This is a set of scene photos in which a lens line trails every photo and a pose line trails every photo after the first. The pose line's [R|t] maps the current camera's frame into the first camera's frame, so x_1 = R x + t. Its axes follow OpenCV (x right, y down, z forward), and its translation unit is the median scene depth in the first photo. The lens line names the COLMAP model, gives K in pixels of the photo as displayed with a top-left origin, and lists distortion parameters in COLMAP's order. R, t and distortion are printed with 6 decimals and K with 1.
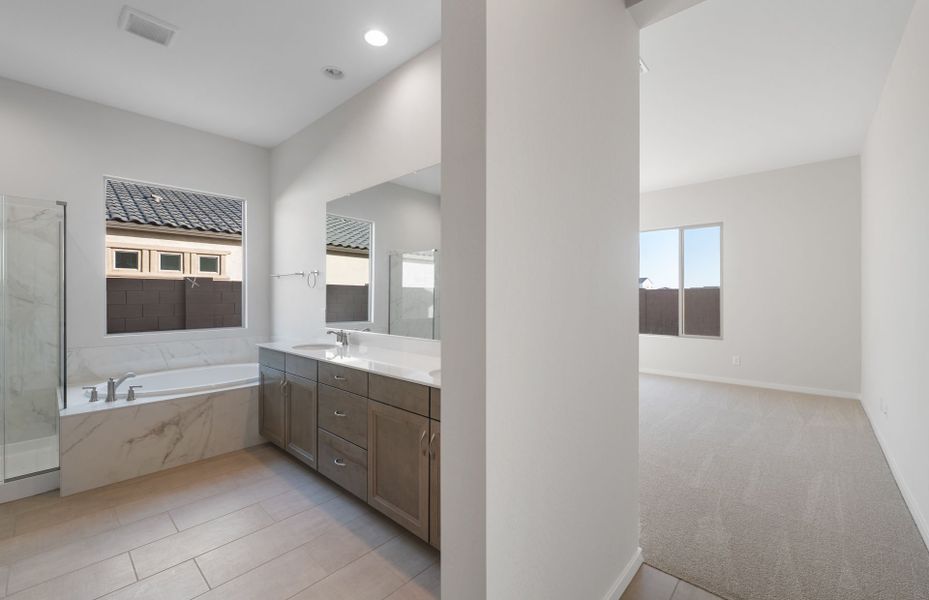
lens RADIAL K [[379.9, 0, 465.0], [0, 379.9, 299.1], [0, 0, 1]] dist [-0.002199, -0.001475]
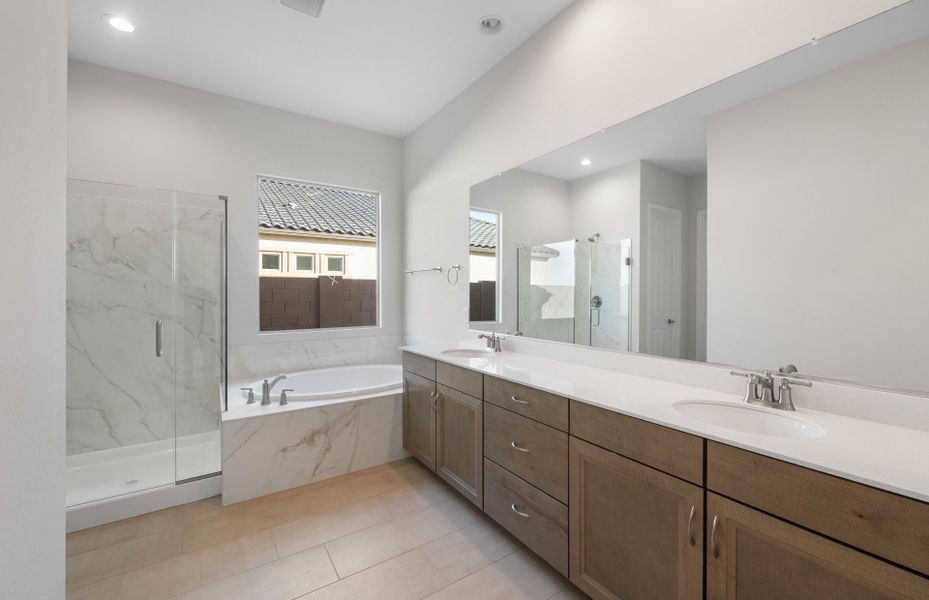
lens RADIAL K [[403.8, 0, 480.8], [0, 403.8, 298.6], [0, 0, 1]] dist [-0.005515, -0.000755]
pose [[0.969376, 0.002660, -0.245567, -0.150163], [-0.001804, 0.999991, 0.003711, -0.000464], [0.245575, -0.003154, 0.969373, 0.139746]]
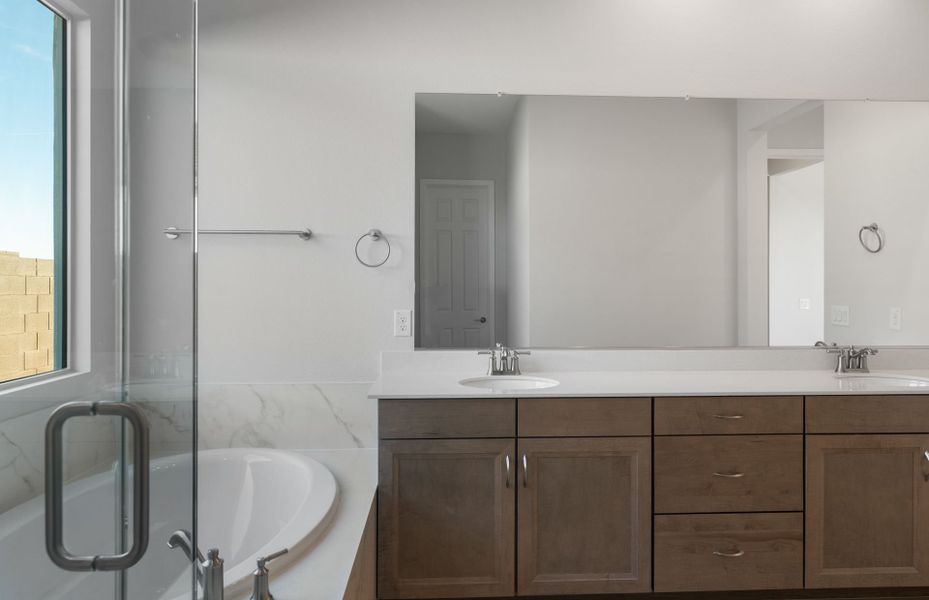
lens RADIAL K [[346.5, 0, 439.8], [0, 346.5, 277.4], [0, 0, 1]] dist [-0.007240, 0.000594]
pose [[0.722837, -0.003552, 0.691009, -0.752783], [-0.000963, 0.999981, 0.006148, -0.014225], [-0.691018, -0.005110, 0.722820, 0.661955]]
